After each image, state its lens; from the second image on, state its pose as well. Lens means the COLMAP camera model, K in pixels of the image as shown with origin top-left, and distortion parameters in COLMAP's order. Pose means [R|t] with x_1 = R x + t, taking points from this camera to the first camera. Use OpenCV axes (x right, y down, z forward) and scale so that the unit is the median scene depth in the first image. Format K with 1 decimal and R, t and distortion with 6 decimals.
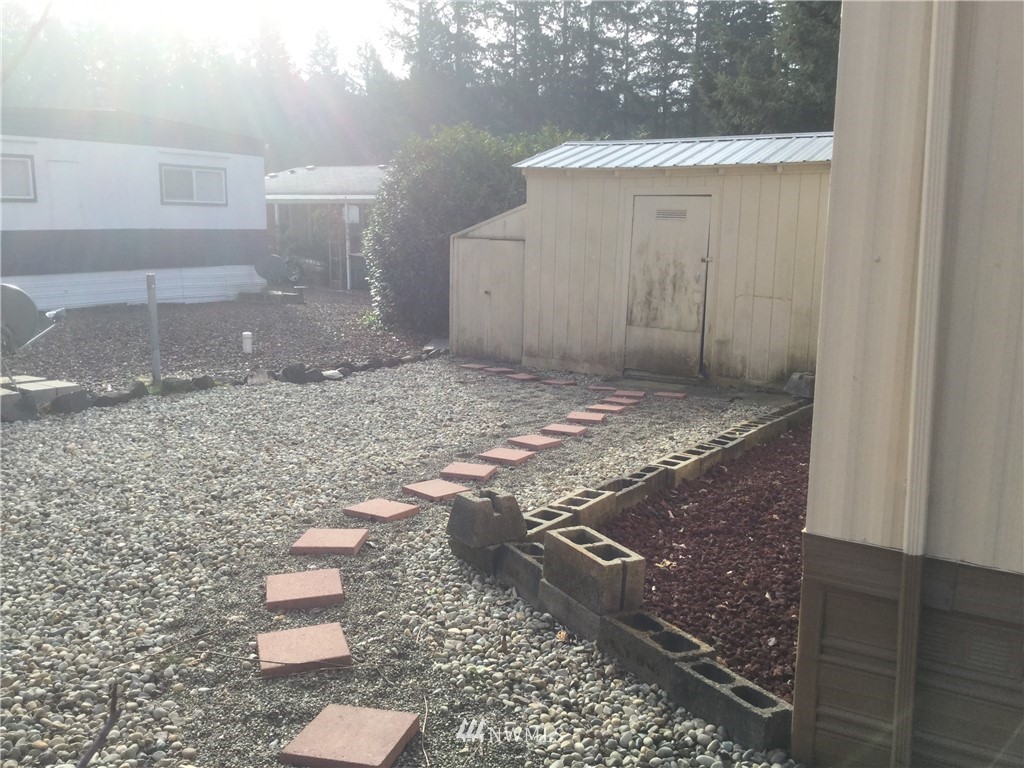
lens RADIAL K [[930.6, 0, 512.0], [0, 930.6, 384.0], [0, 0, 1]] dist [0.001853, -0.004462]
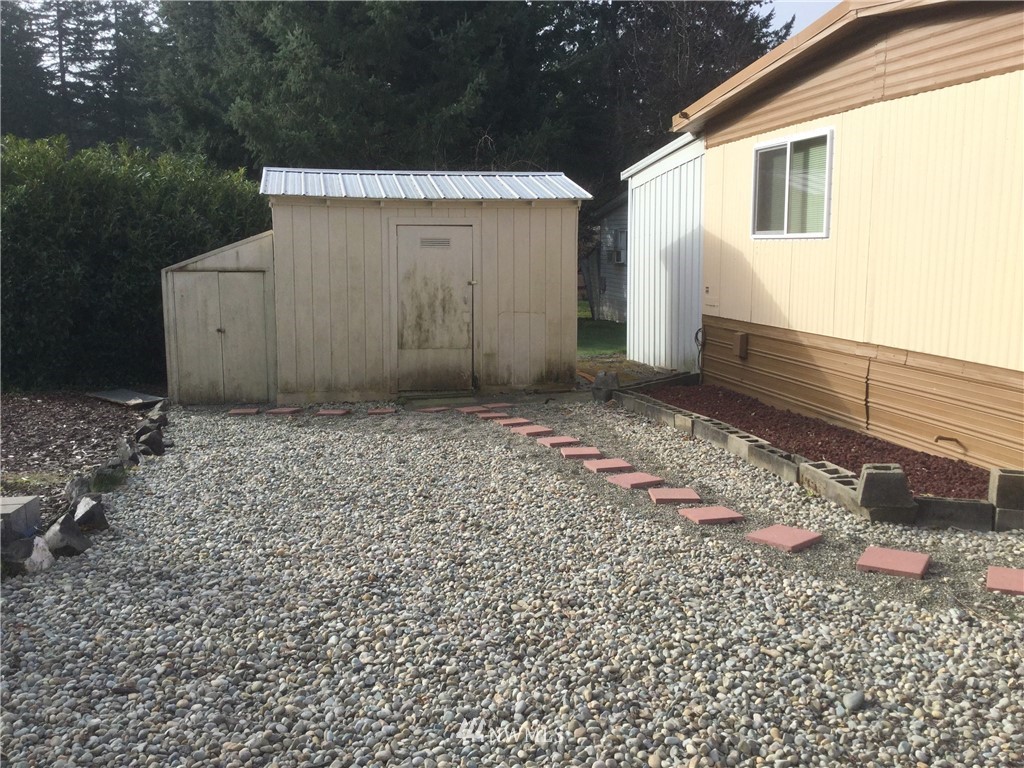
lens RADIAL K [[930.6, 0, 512.0], [0, 930.6, 384.0], [0, 0, 1]] dist [0.001853, -0.004462]
pose [[0.688238, -0.121792, 0.715189, -0.546914], [0.136204, 0.989970, 0.037514, -0.047376], [-0.712585, 0.071592, 0.697924, 0.193284]]
